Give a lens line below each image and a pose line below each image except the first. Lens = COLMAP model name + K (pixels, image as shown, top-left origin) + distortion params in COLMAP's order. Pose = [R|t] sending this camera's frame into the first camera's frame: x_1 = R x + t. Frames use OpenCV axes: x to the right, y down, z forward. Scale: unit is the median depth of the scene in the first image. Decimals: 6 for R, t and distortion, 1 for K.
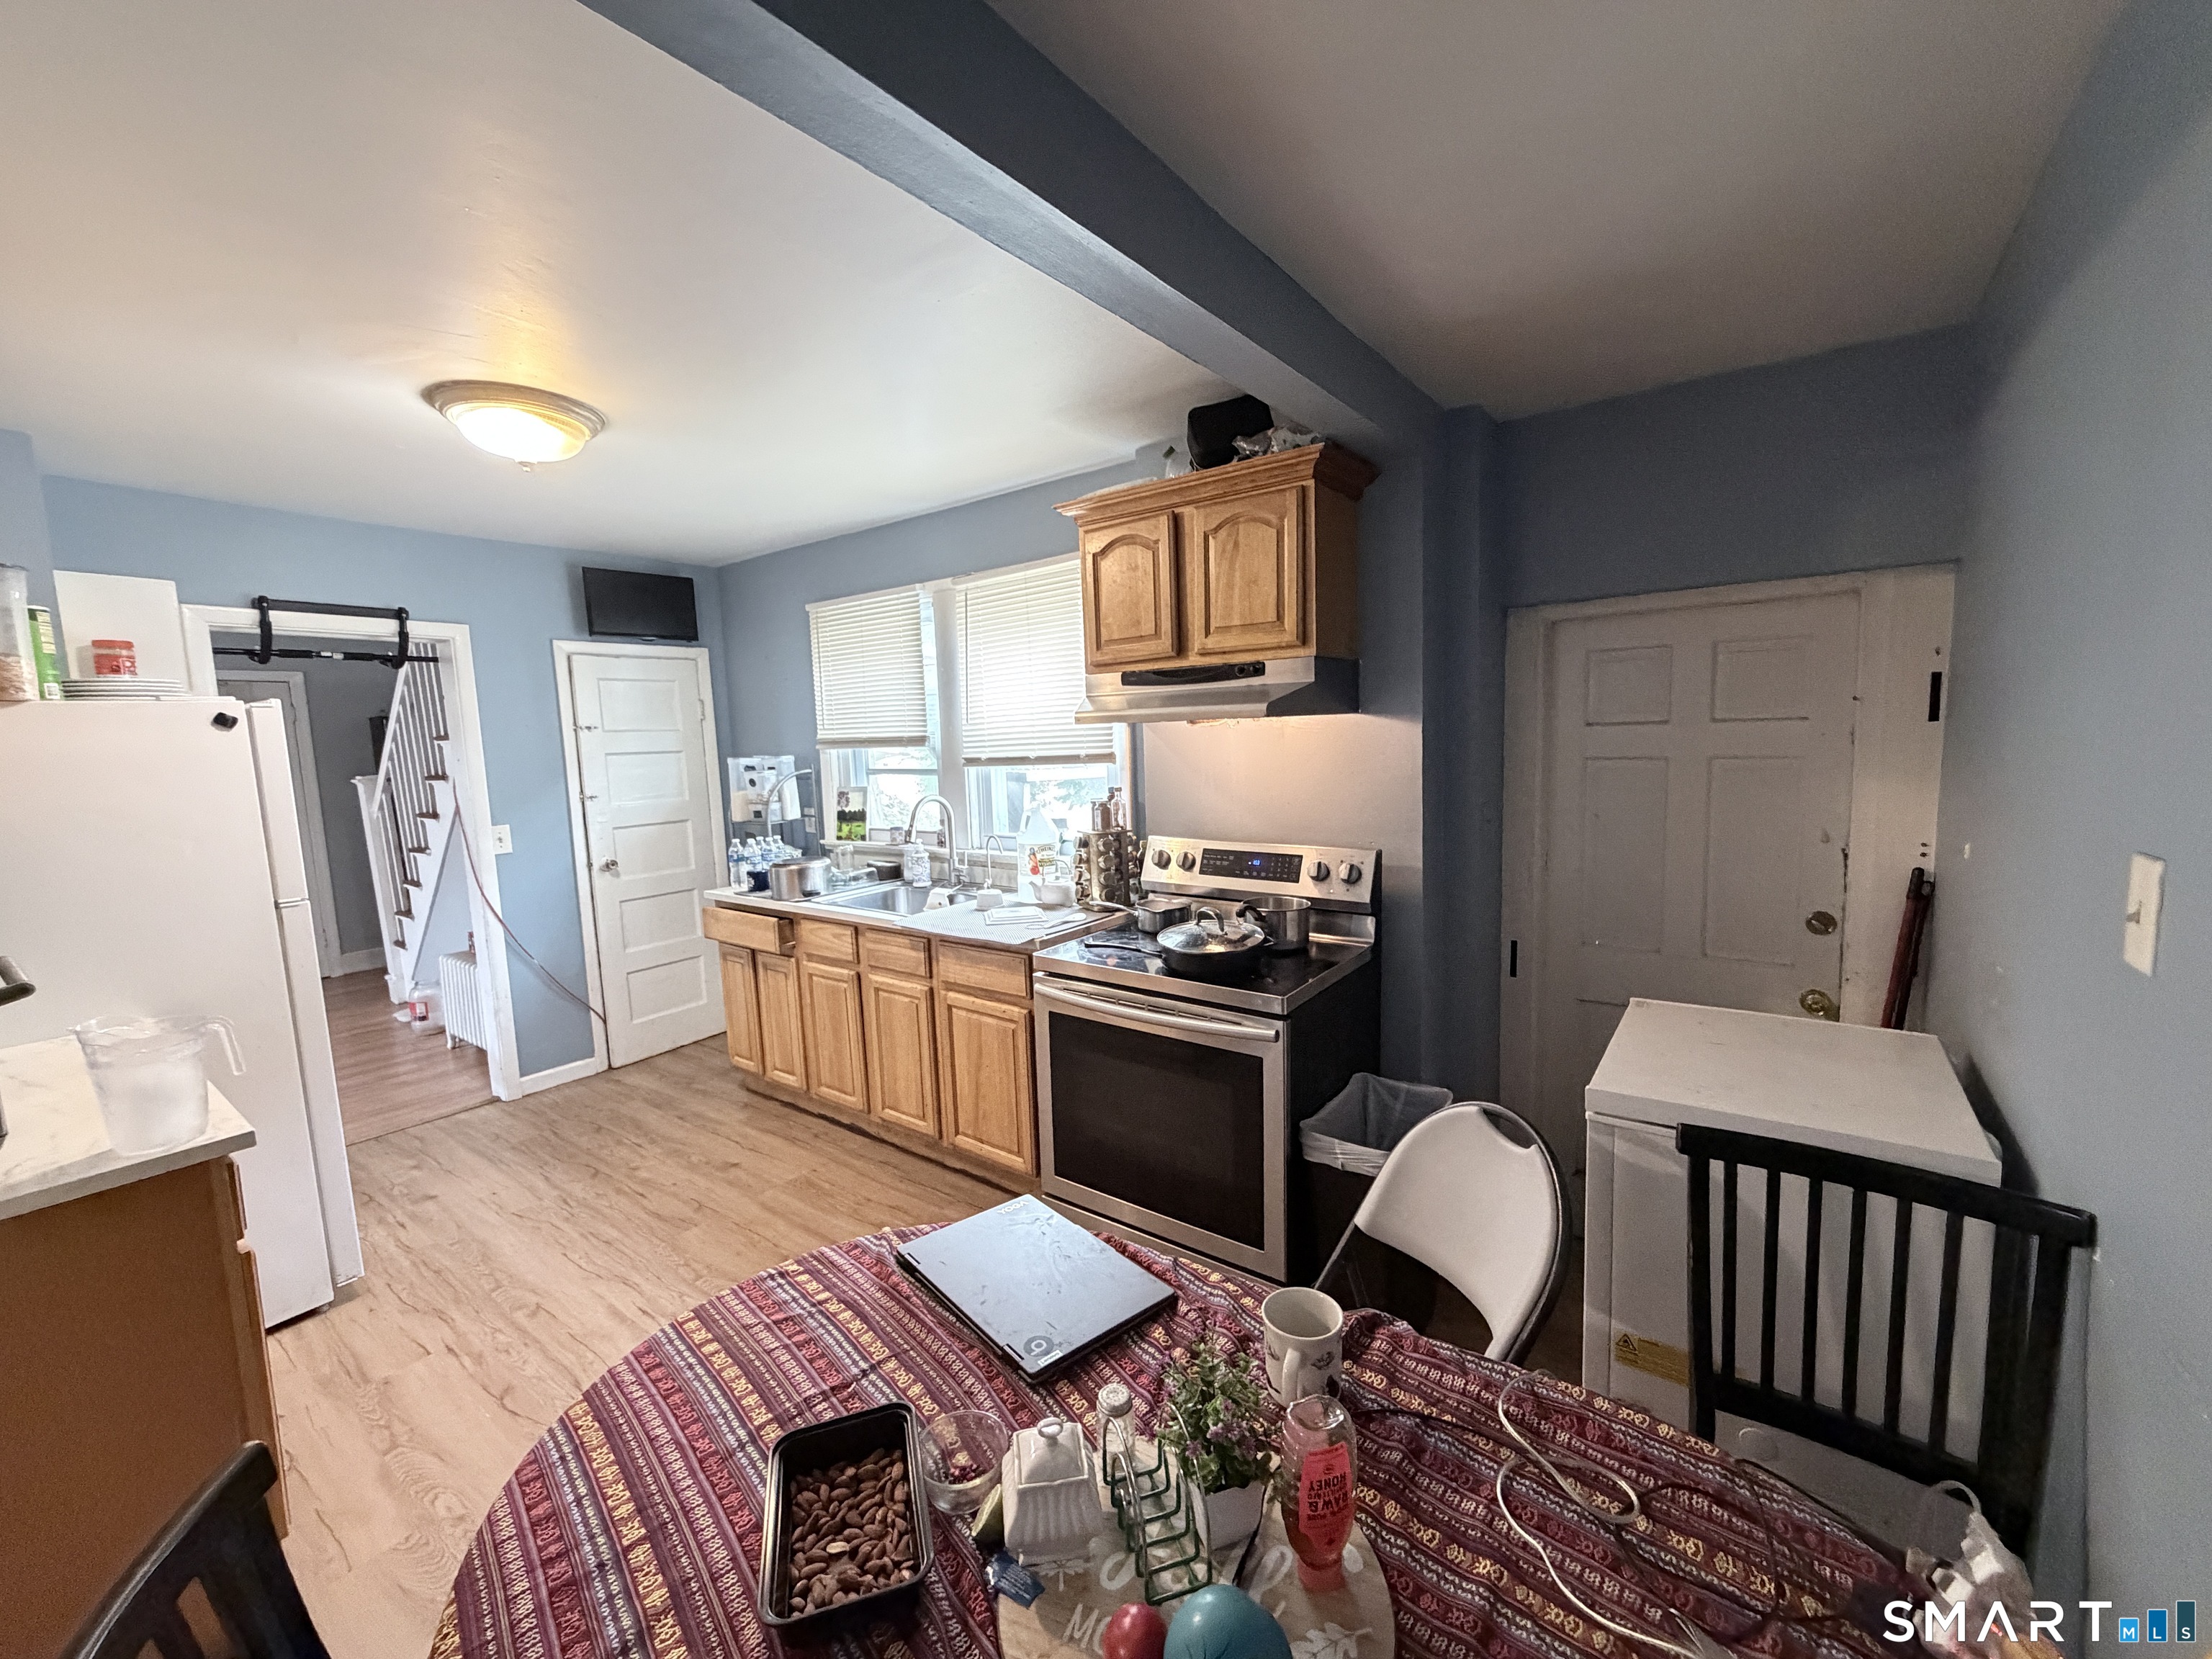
lens RADIAL K [[890.8, 0, 1102.0], [0, 890.8, 819.9], [0, 0, 1]] dist [-0.001283, -0.000103]
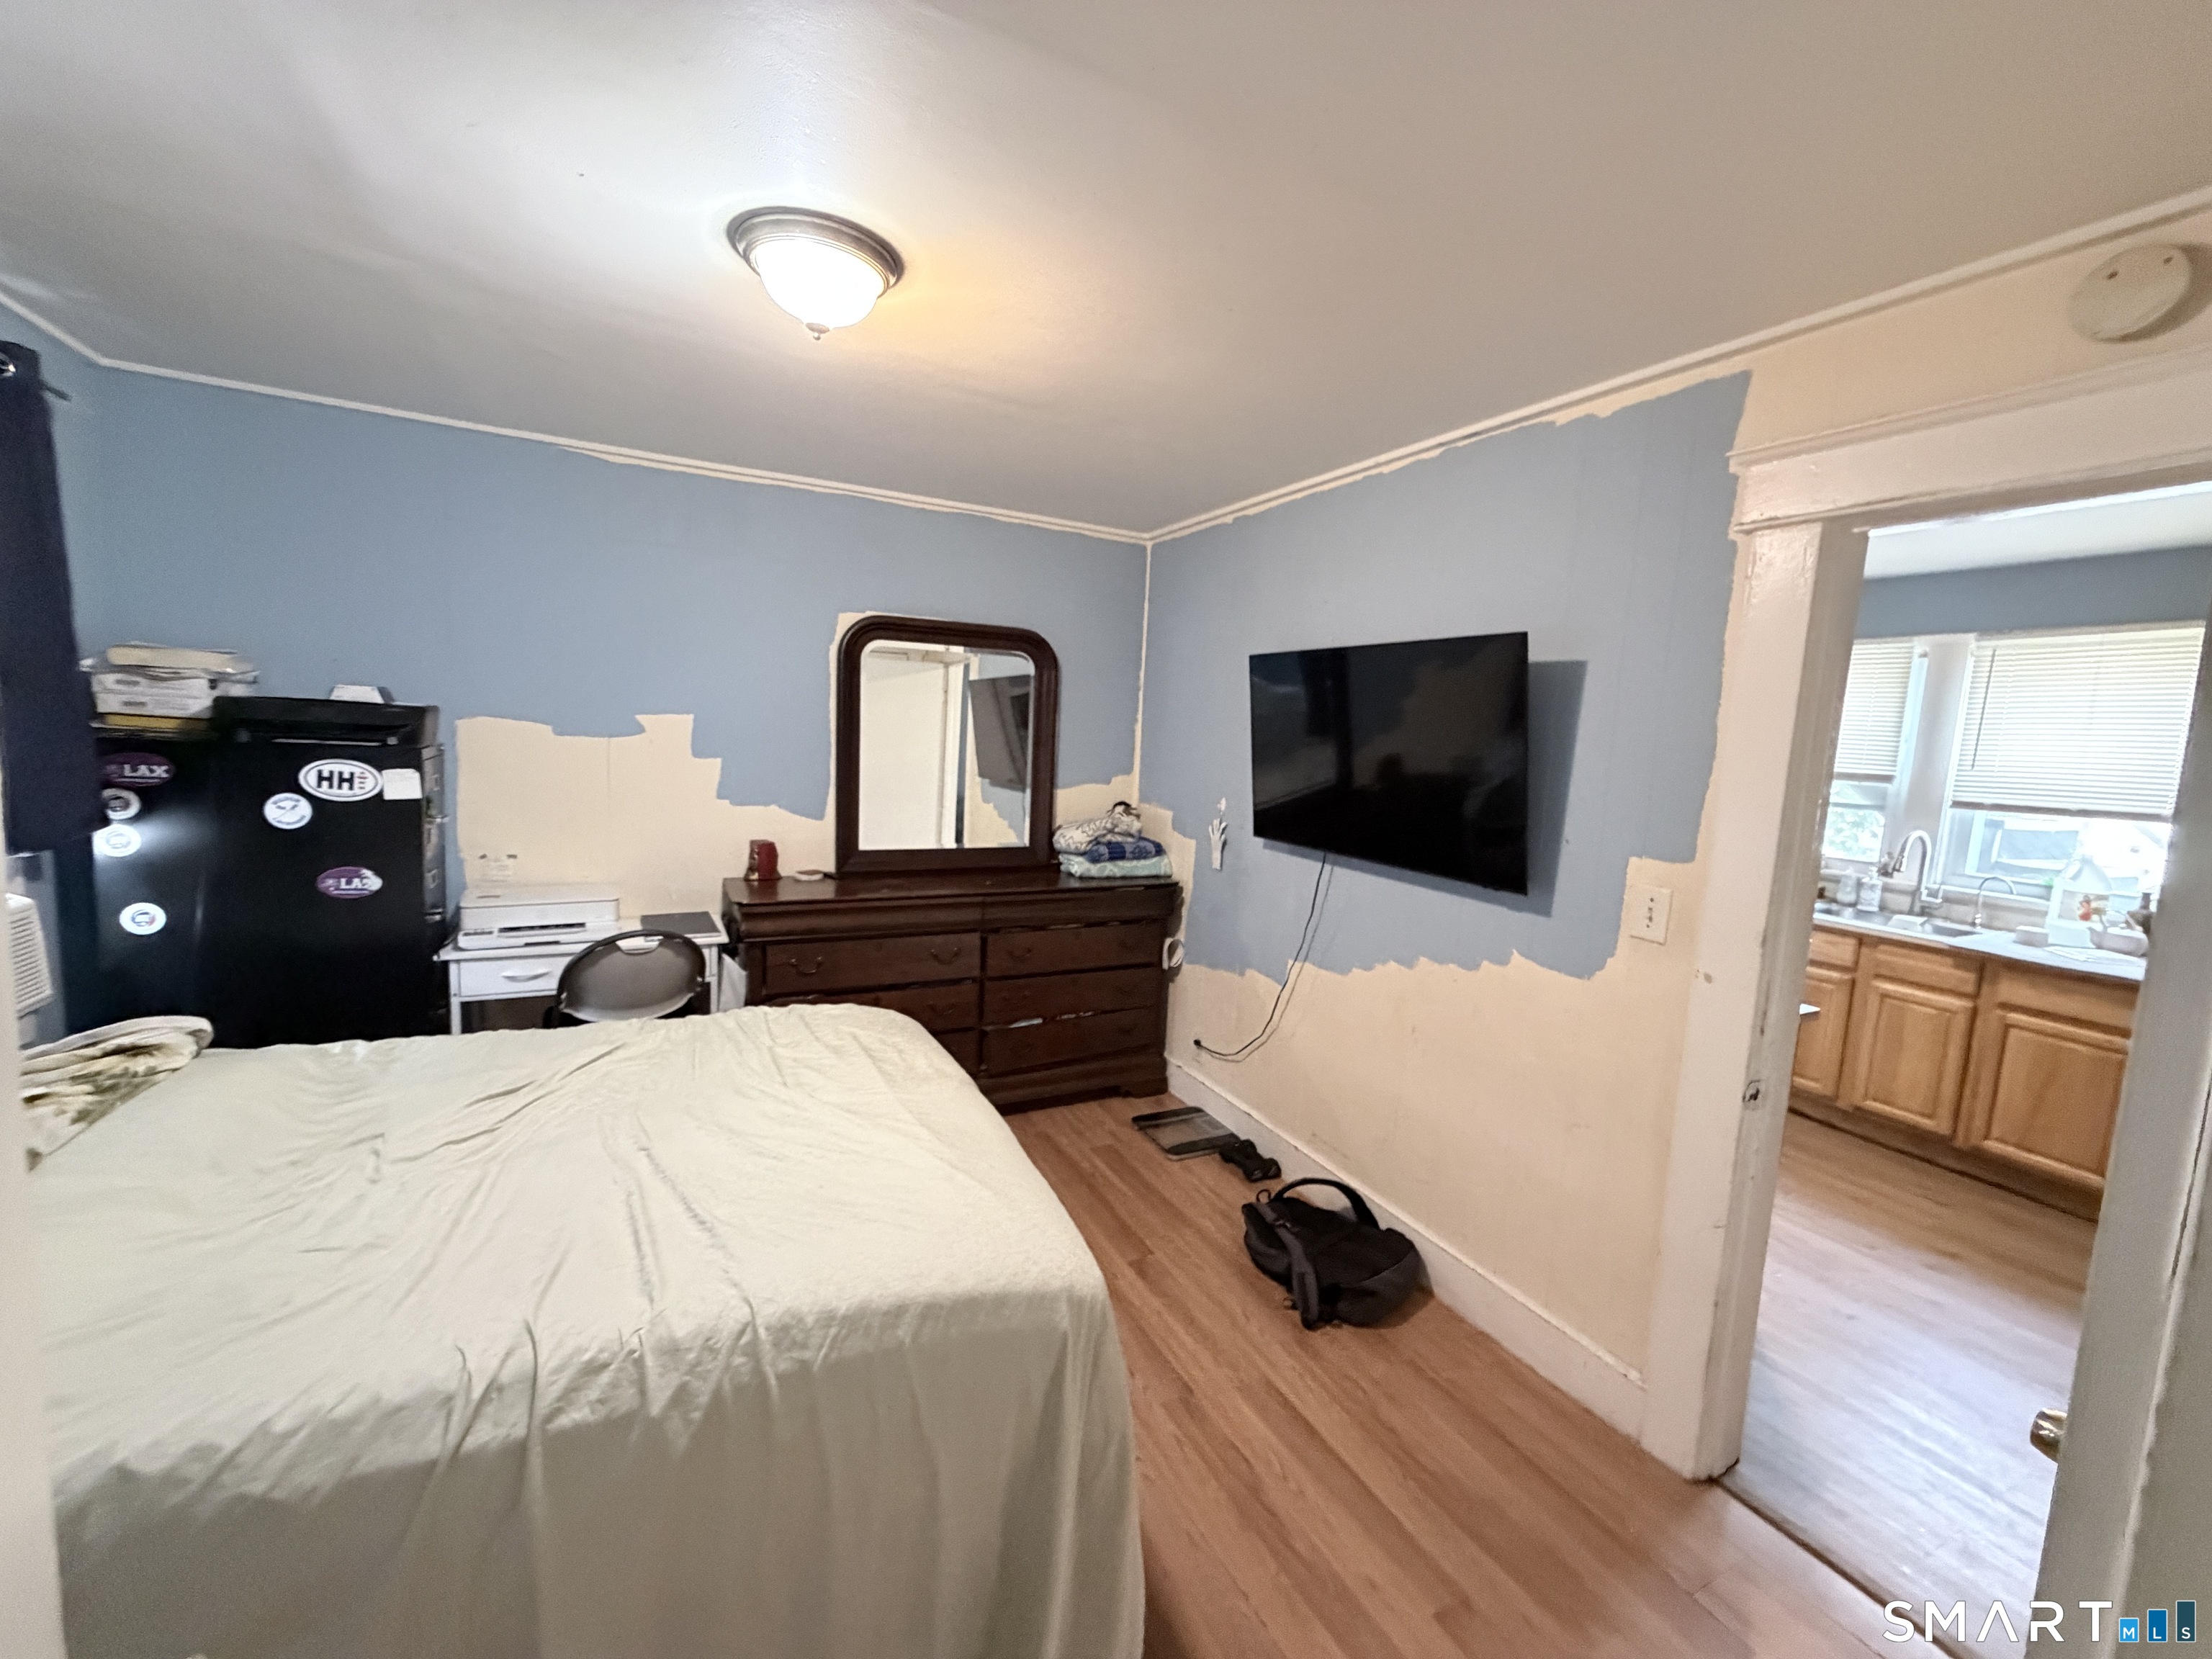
lens RADIAL K [[890.8, 0, 1105.9], [0, 890.8, 833.4], [0, 0, 1]] dist [-0.001283, -0.000103]
pose [[0.897380, 0.131549, -0.421193, -0.695941], [-0.126311, 0.991166, 0.040450, 0.063198], [0.422793, 0.016902, 0.906069, -0.464571]]
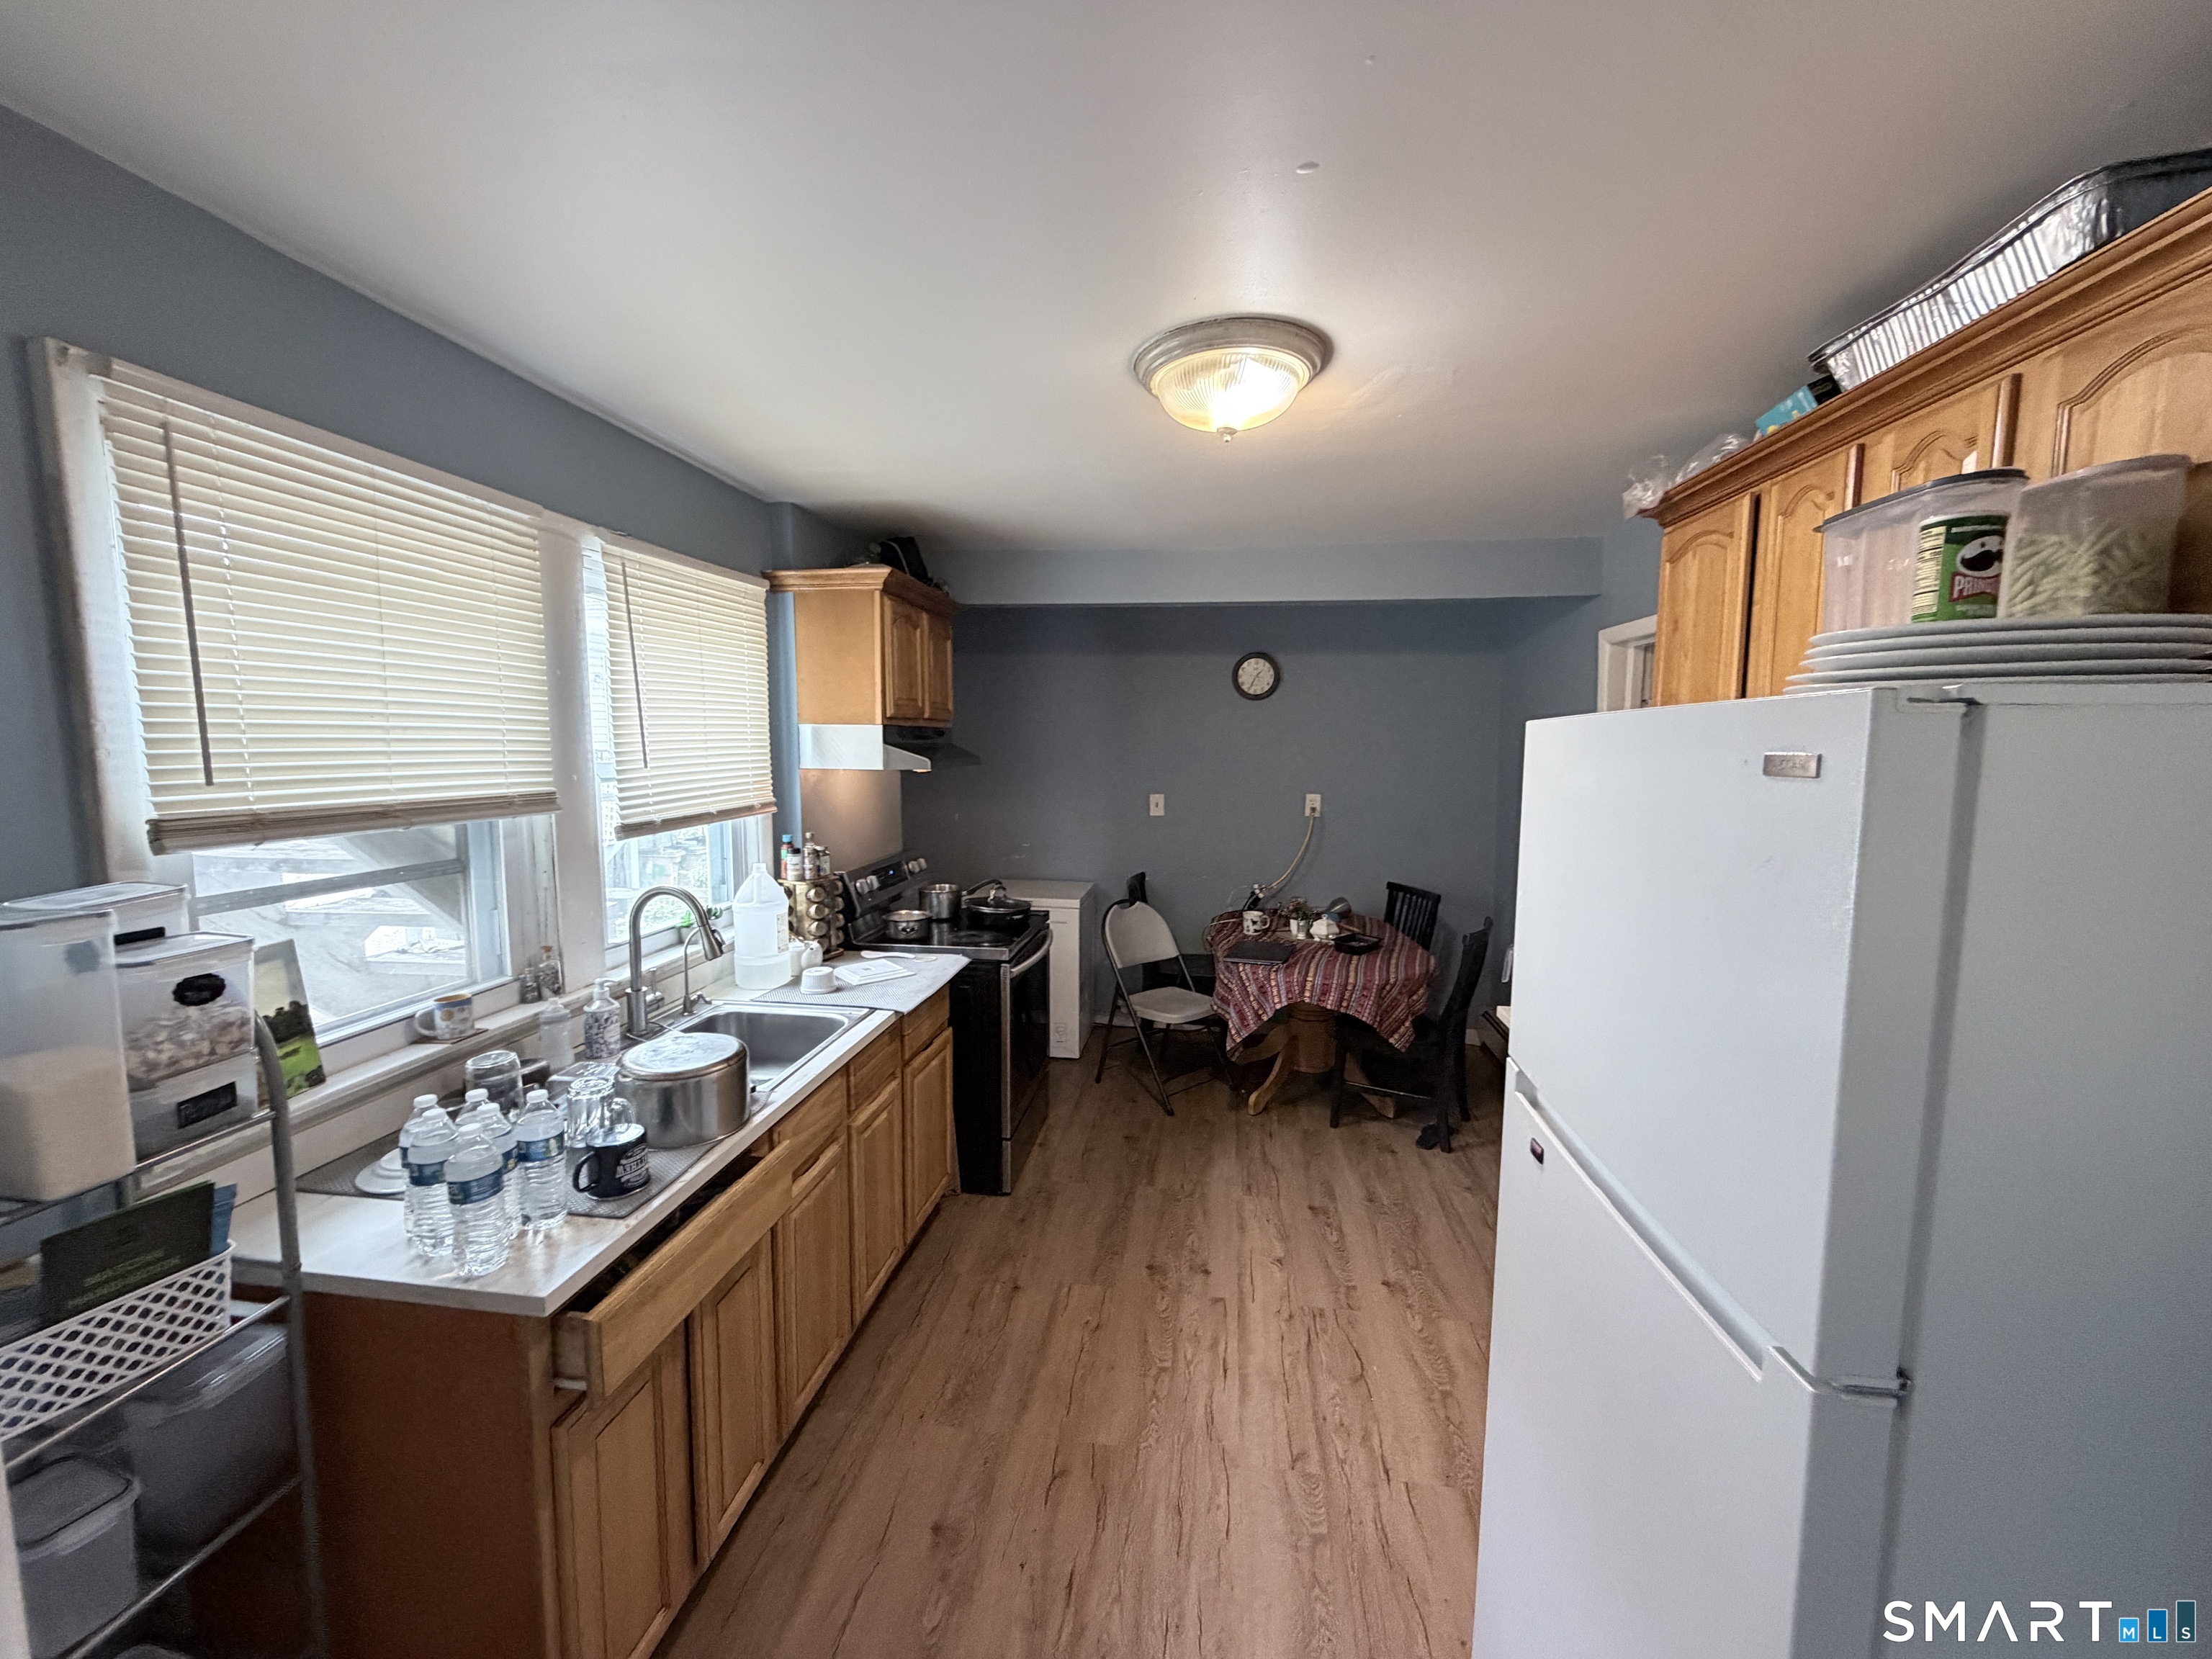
lens RADIAL K [[890.8, 0, 1101.0], [0, 890.8, 835.4], [0, 0, 1]] dist [-0.001283, -0.000103]
pose [[-0.481385, -0.051577, 0.874990, -0.955538], [0.101954, 0.988196, 0.114341, -0.113878], [-0.870559, 0.144251, -0.470445, 1.125708]]
